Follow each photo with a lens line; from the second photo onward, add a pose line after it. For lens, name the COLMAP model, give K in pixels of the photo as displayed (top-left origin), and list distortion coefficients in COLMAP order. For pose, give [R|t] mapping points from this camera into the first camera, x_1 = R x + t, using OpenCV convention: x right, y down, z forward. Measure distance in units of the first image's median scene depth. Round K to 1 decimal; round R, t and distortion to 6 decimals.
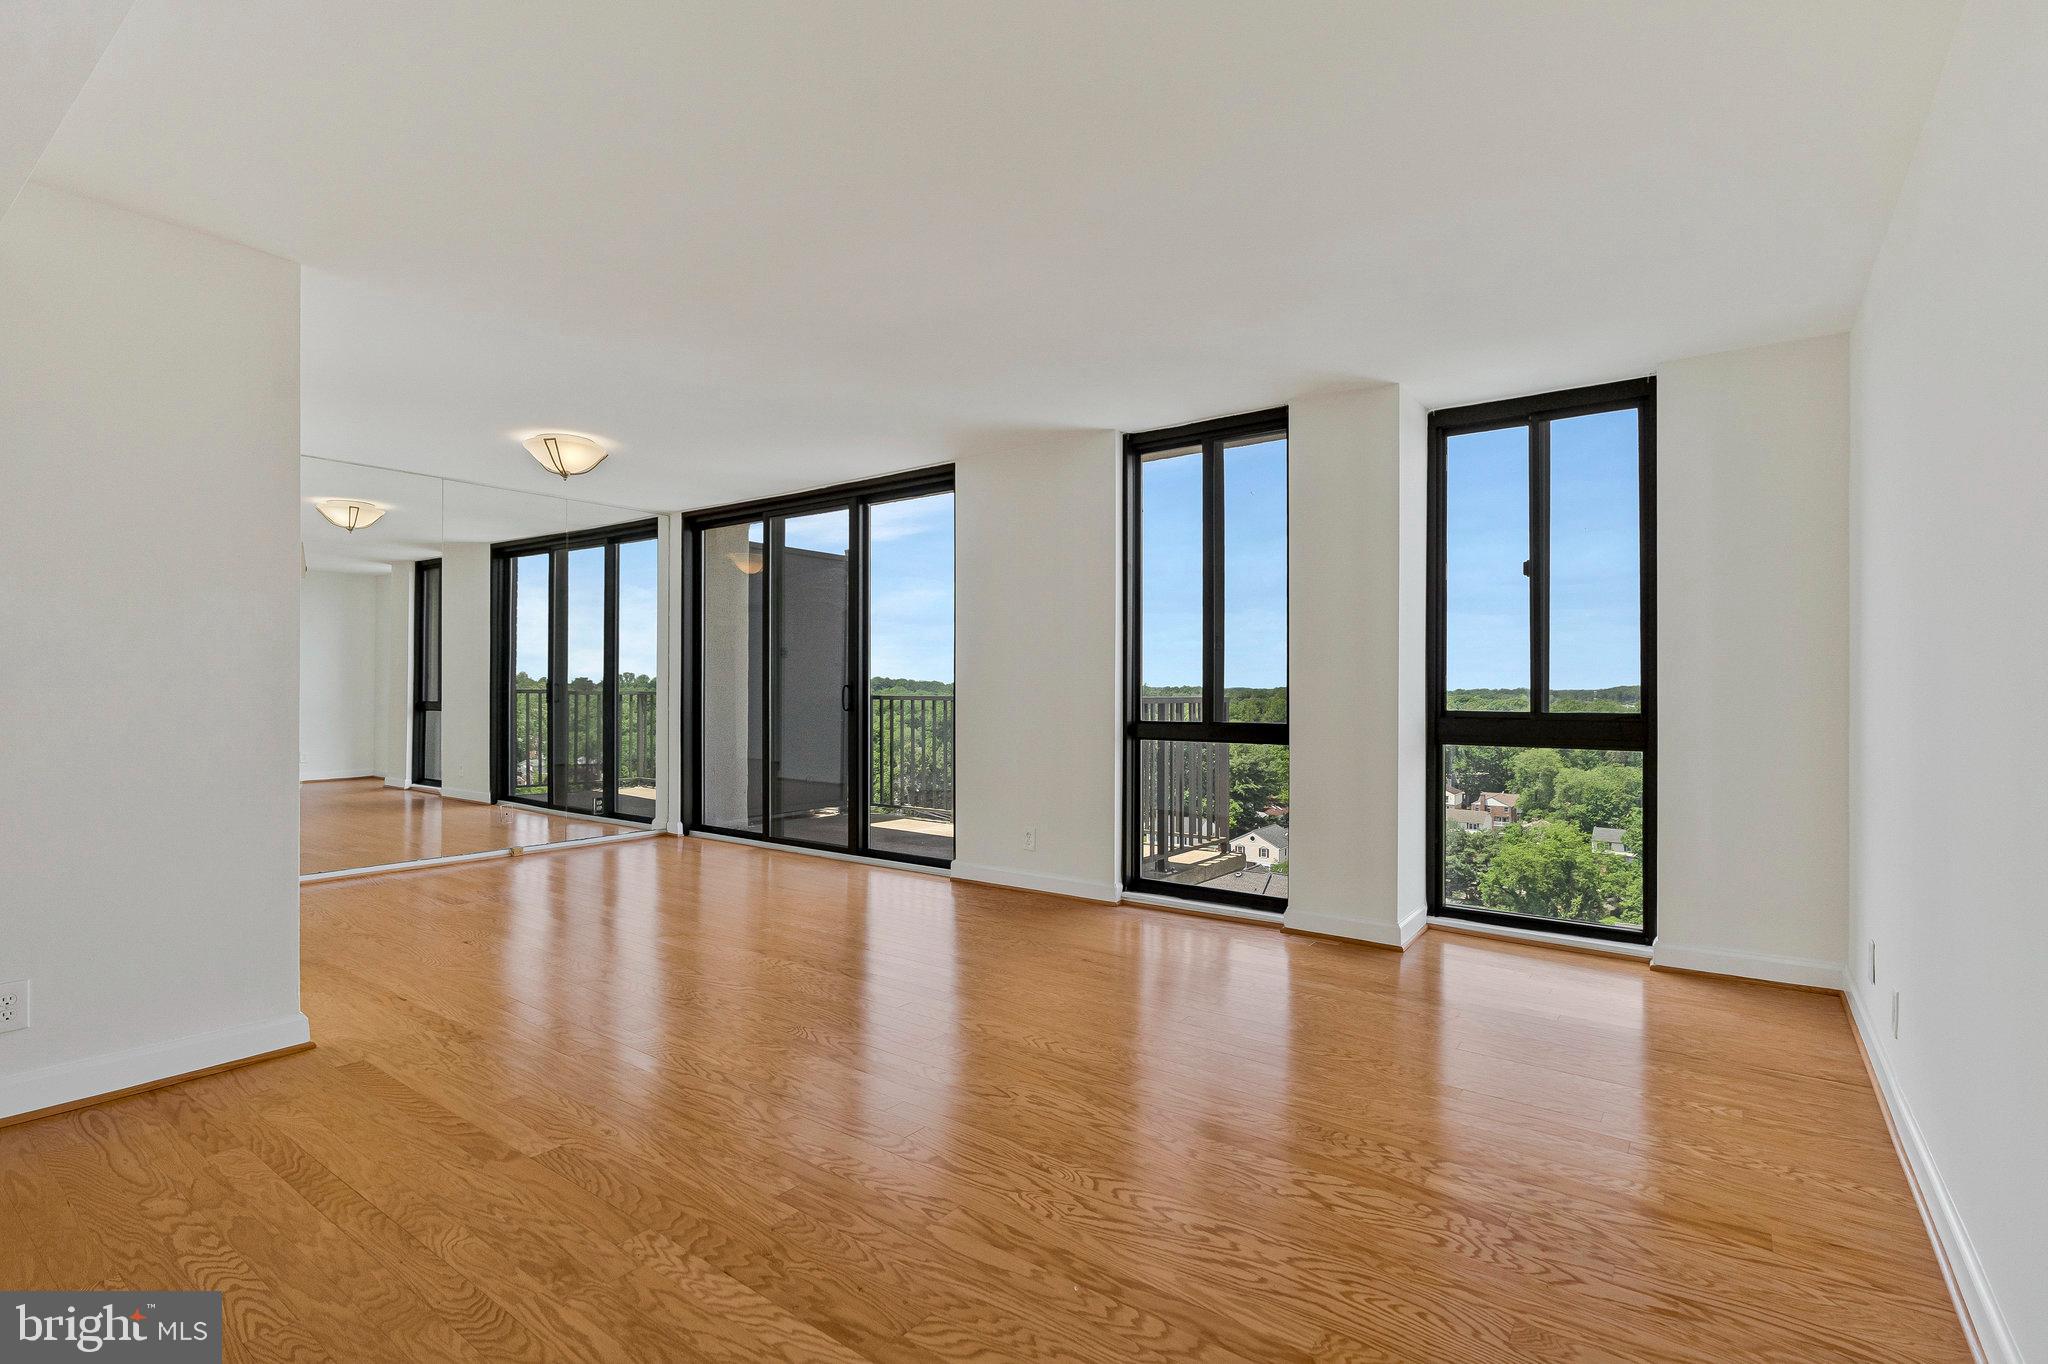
lens RADIAL K [[947.1, 0, 1023.2], [0, 947.1, 691.4], [0, 0, 1]] dist [-0.000812, 0.000113]
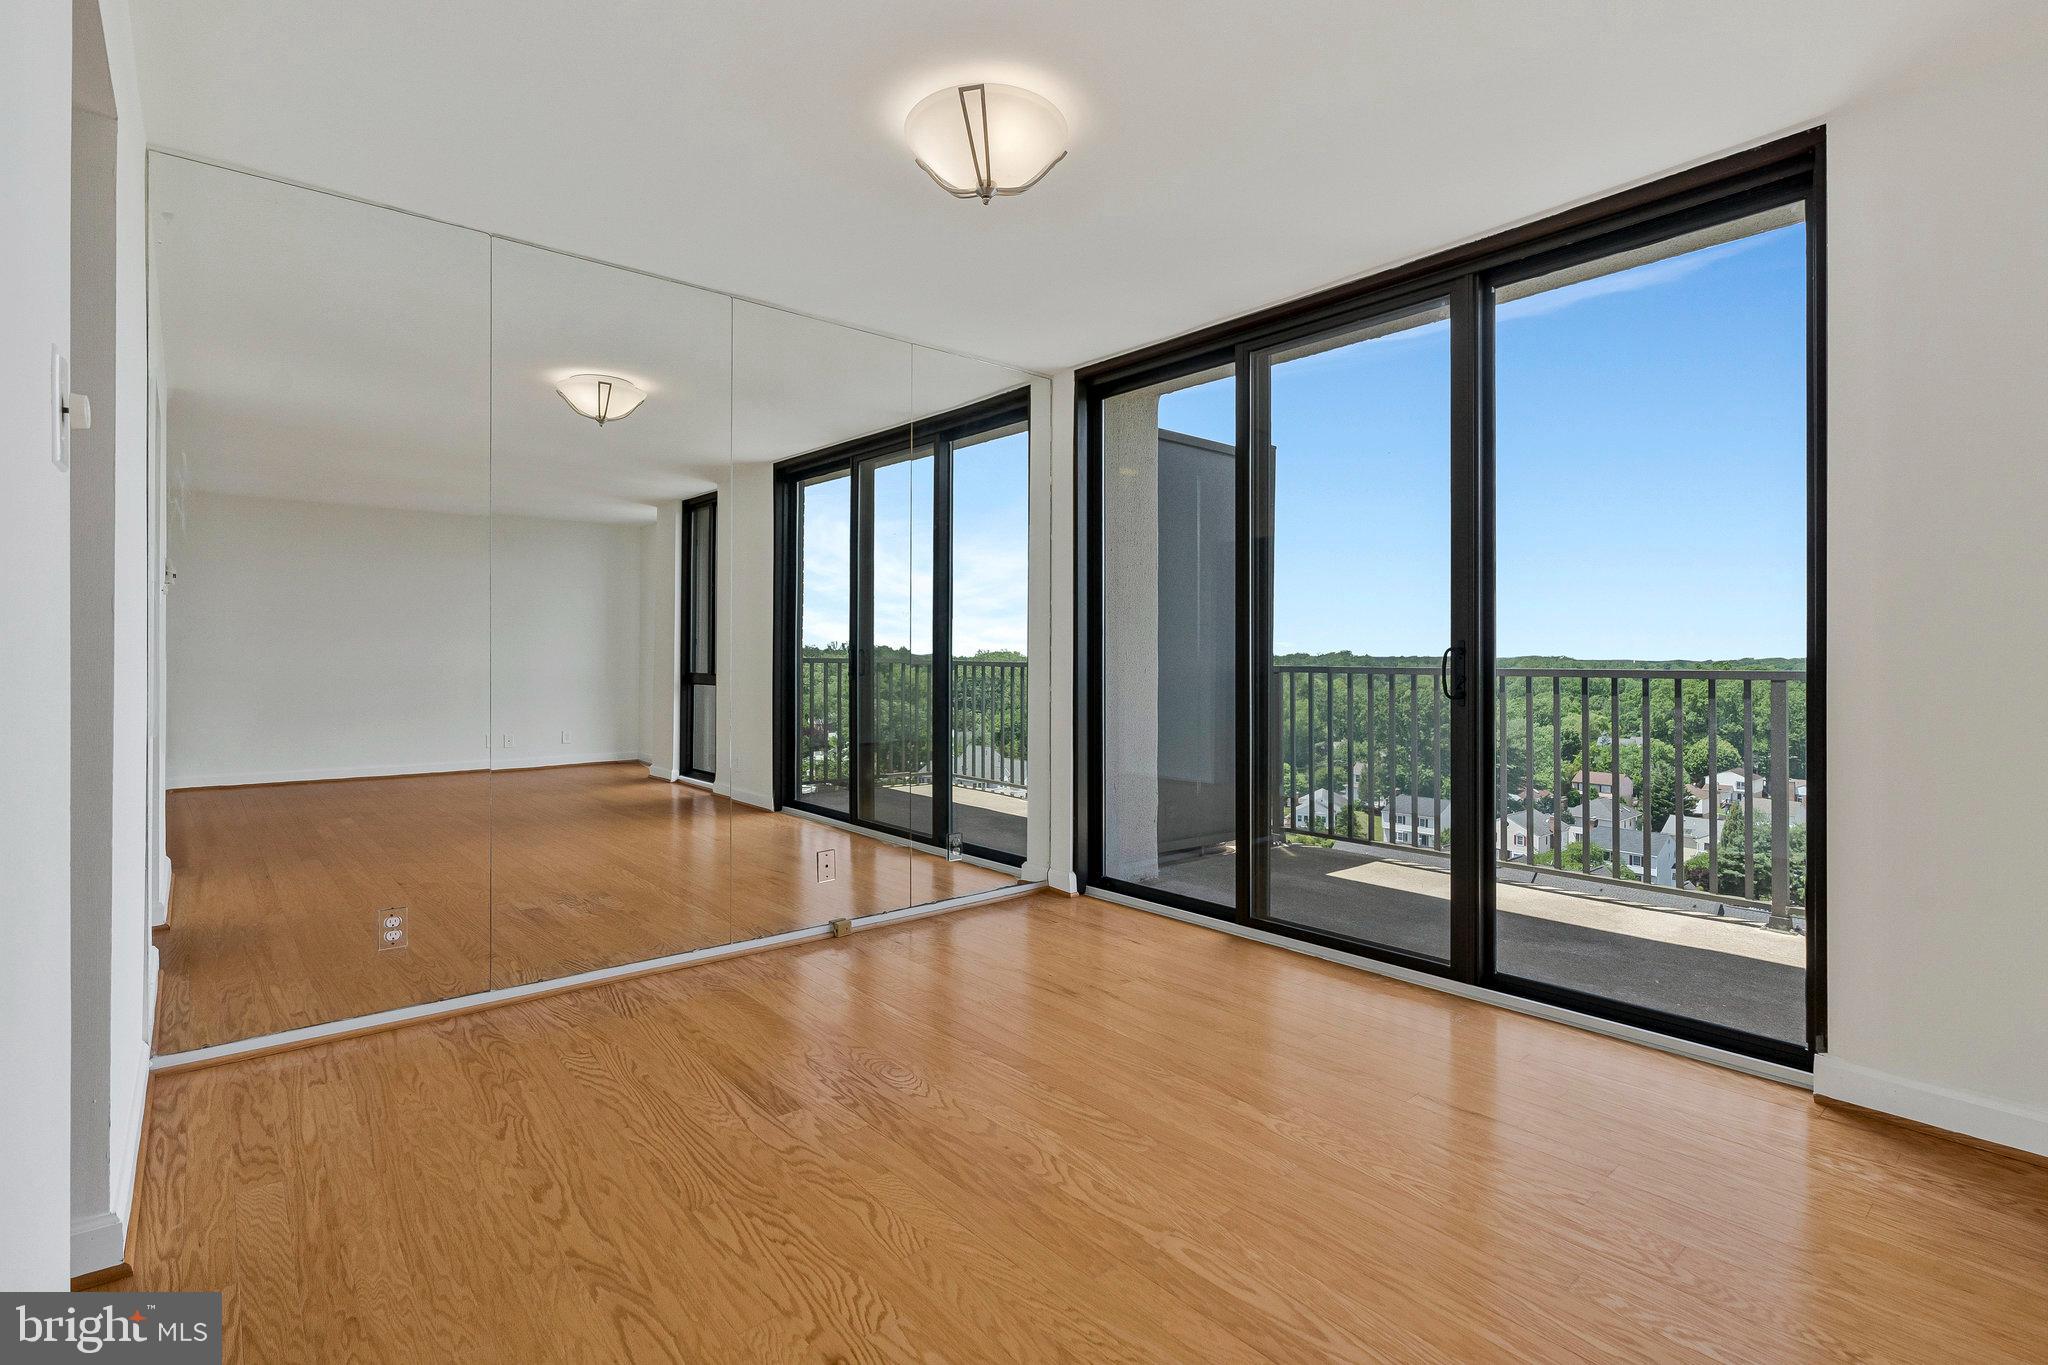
lens RADIAL K [[951.5, 0, 1018.2], [0, 951.5, 674.1], [0, 0, 1]] dist [-0.001741, 0.000843]
pose [[0.974826, 0.003347, -0.222942, -0.220873], [-0.000345, 0.999909, 0.013502, 0.000261], [0.222967, -0.013085, 0.974738, 0.331150]]
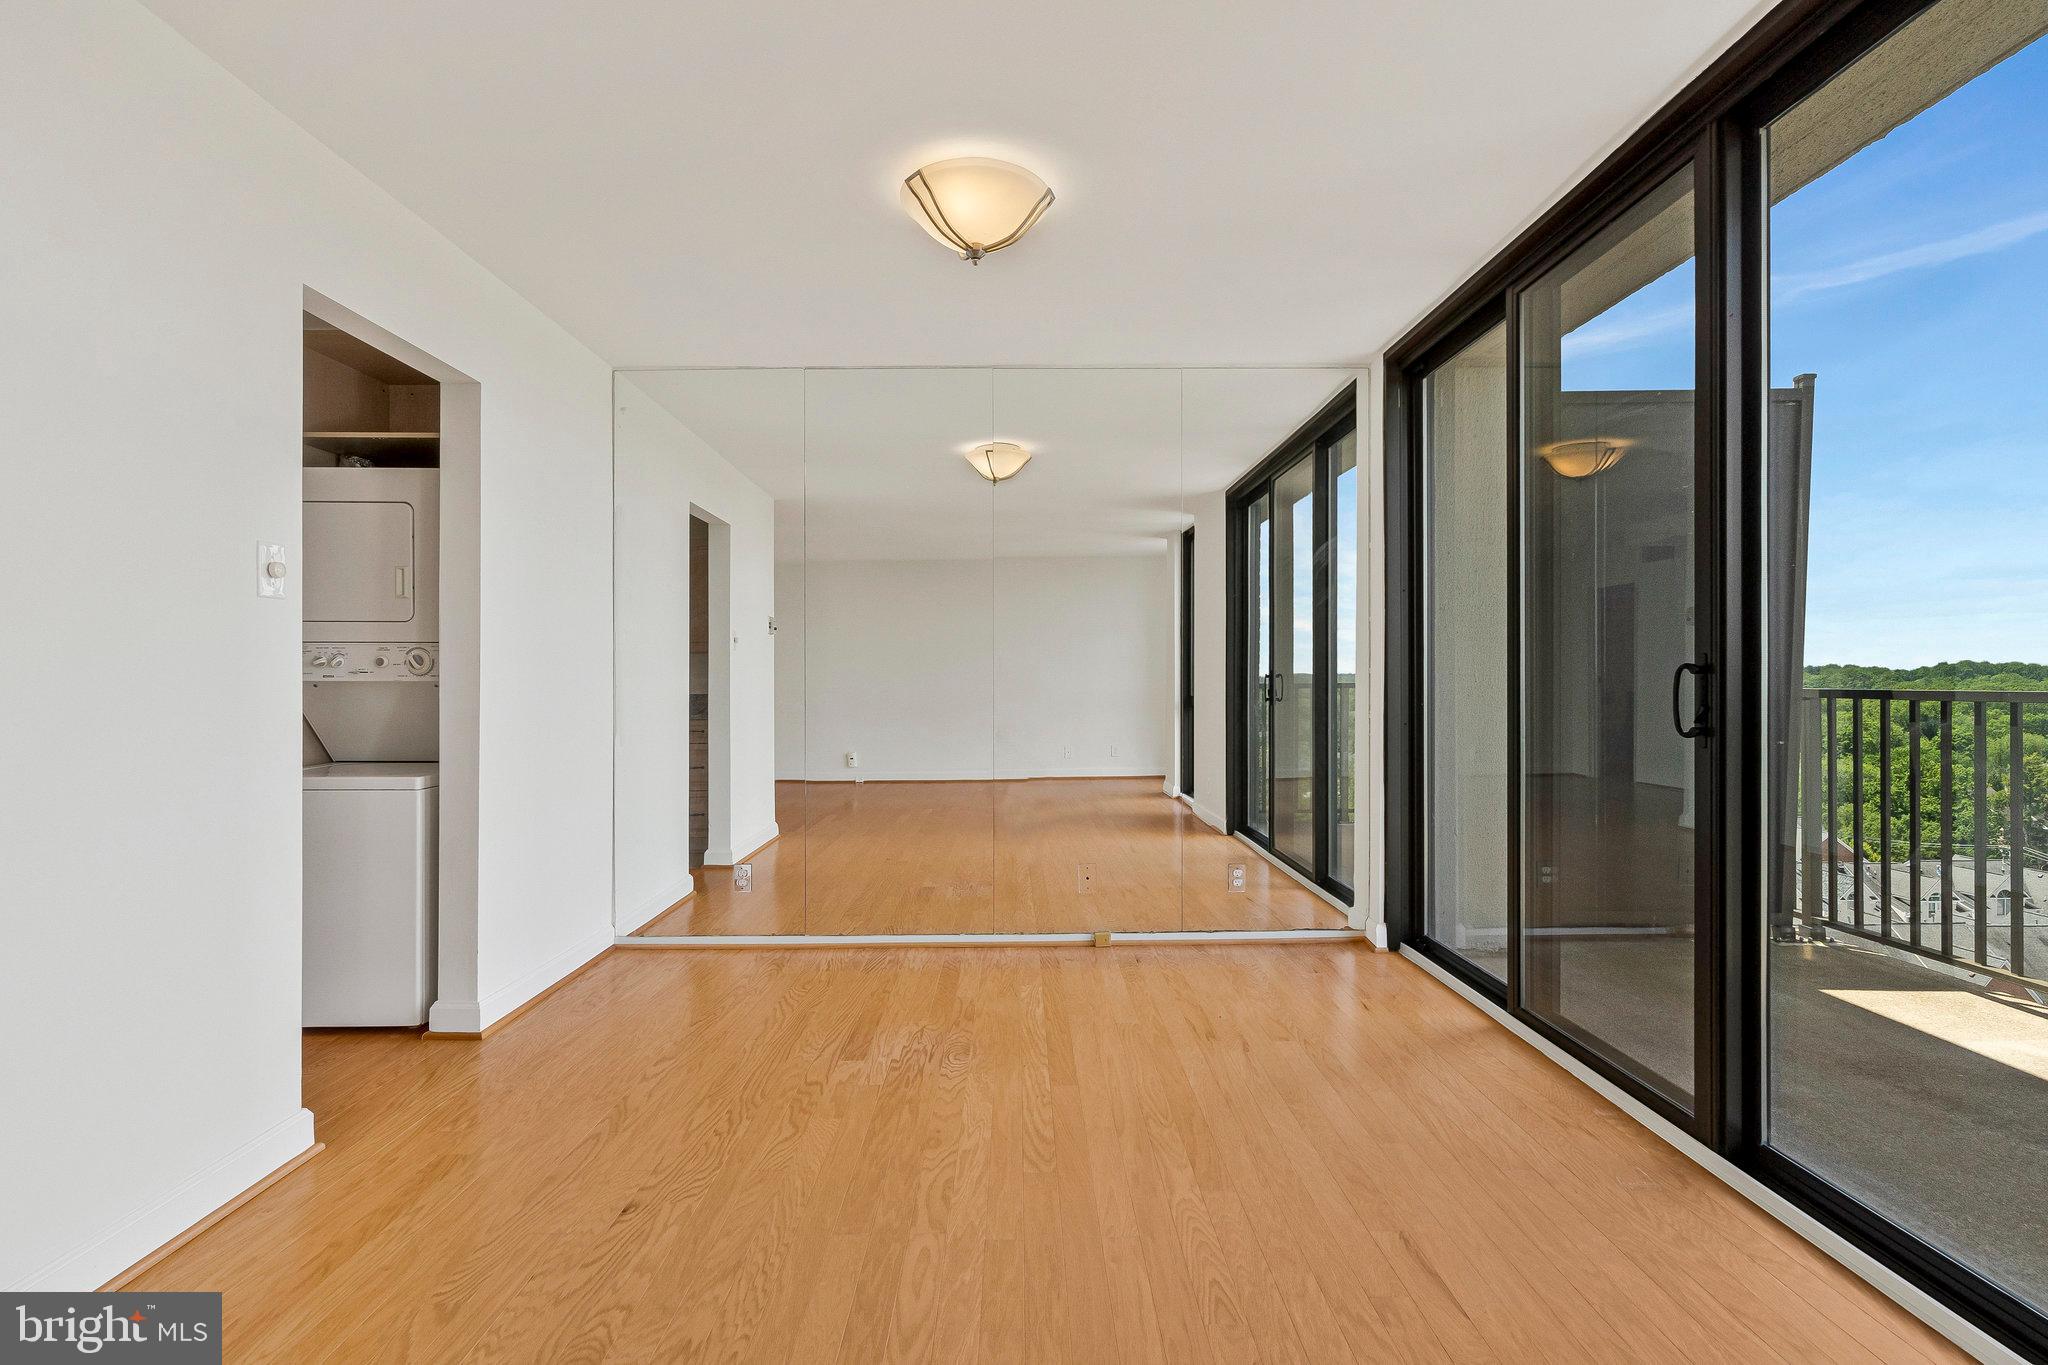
lens RADIAL K [[987.5, 0, 1024.0], [0, 987.5, 682.5], [0, 0, 1]] dist [0.002626, 0.001011]
pose [[0.604771, -0.007055, -0.796368, -0.031311], [0.007347, 0.999968, -0.003280, 0.000787], [0.796366, -0.003867, 0.604803, 0.425186]]
